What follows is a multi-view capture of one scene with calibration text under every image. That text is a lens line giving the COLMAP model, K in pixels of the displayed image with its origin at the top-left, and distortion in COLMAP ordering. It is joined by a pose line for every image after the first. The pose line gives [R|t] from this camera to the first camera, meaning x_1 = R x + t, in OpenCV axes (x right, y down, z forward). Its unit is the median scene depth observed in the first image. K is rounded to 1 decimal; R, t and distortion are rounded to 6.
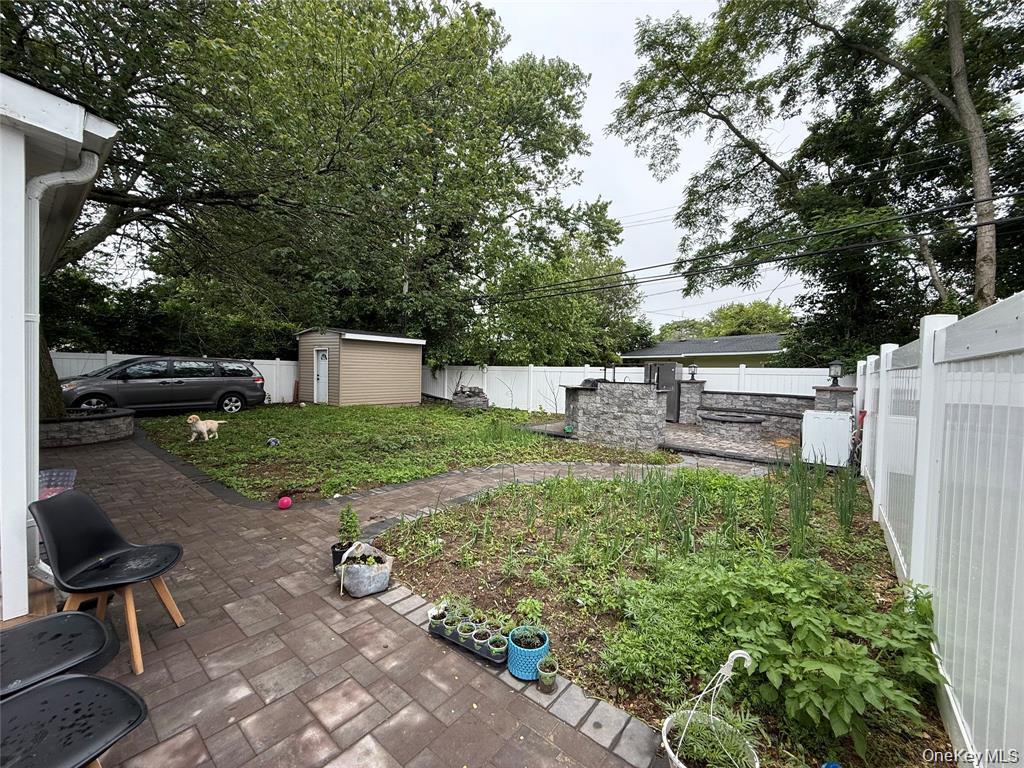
lens RADIAL K [[409.0, 0, 513.4], [0, 409.0, 385.2], [0, 0, 1]] dist [0.000893, 0.000299]
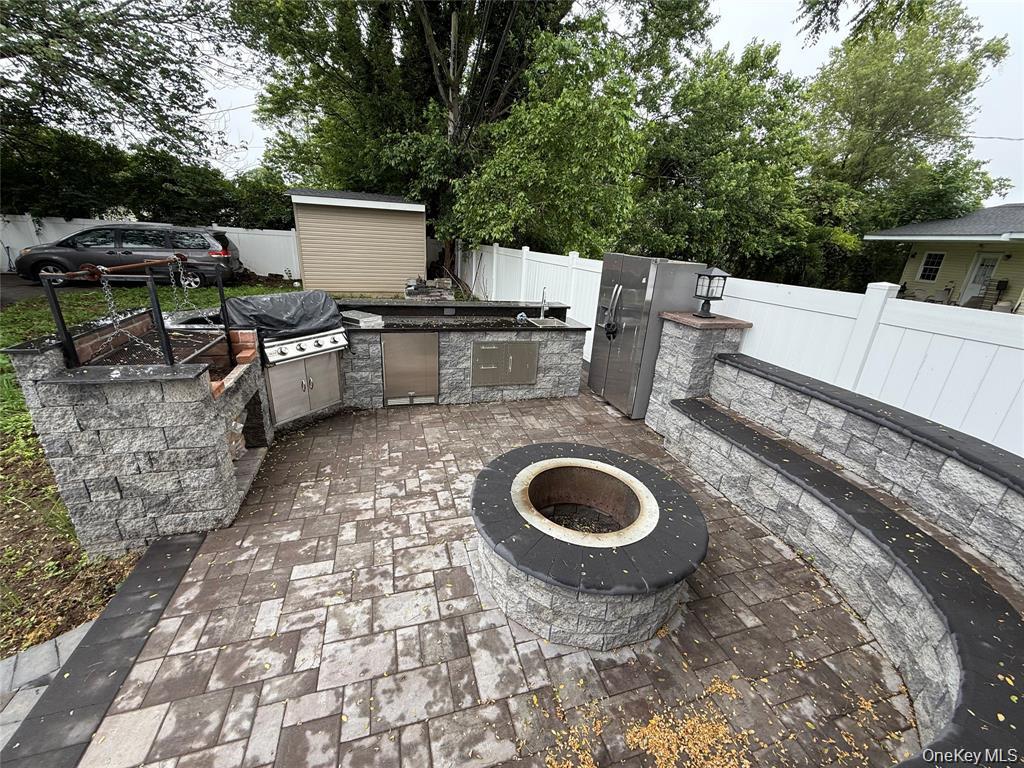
lens RADIAL K [[409.0, 0, 509.8], [0, 409.0, 383.3], [0, 0, 1]] dist [0.000893, 0.000299]
pose [[0.830721, 0.210171, -0.515491, 0.431692], [-0.053882, 0.952003, 0.301309, -0.046516], [0.554076, -0.222527, 0.802173, 0.554155]]
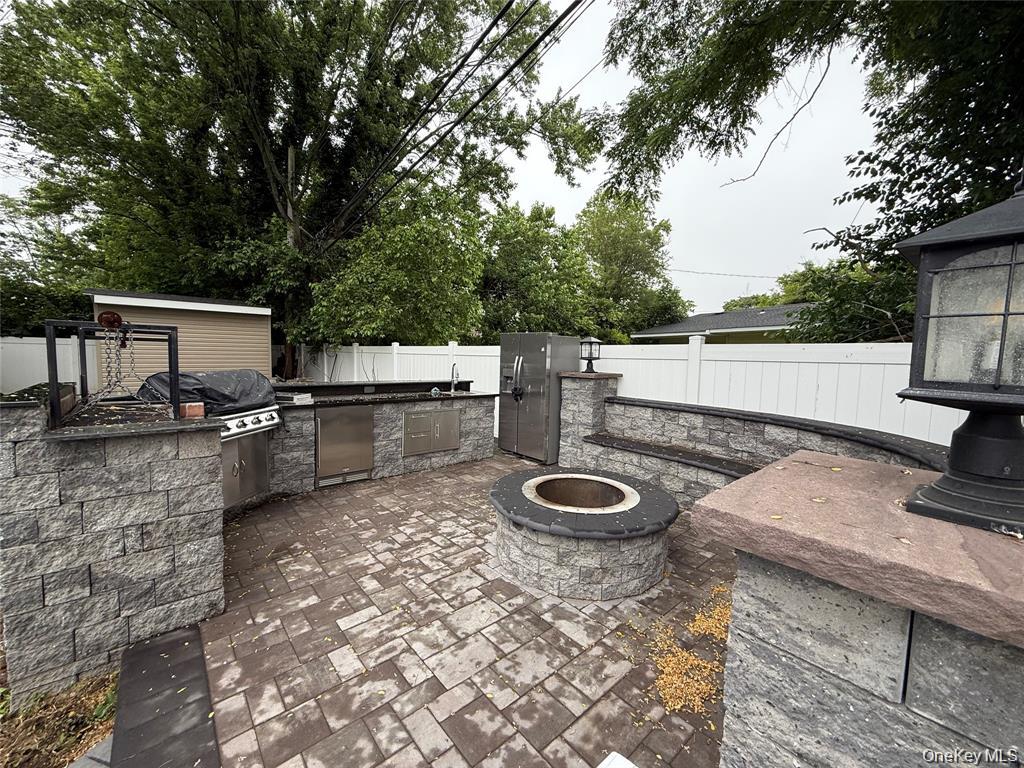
lens RADIAL K [[409.0, 0, 509.8], [0, 409.0, 383.8], [0, 0, 1]] dist [0.000893, 0.000299]
pose [[0.986782, 0.012183, -0.161594, 0.373577], [-0.006209, 0.999280, 0.037423, -0.014474], [0.161934, -0.035925, 0.986147, 0.478264]]
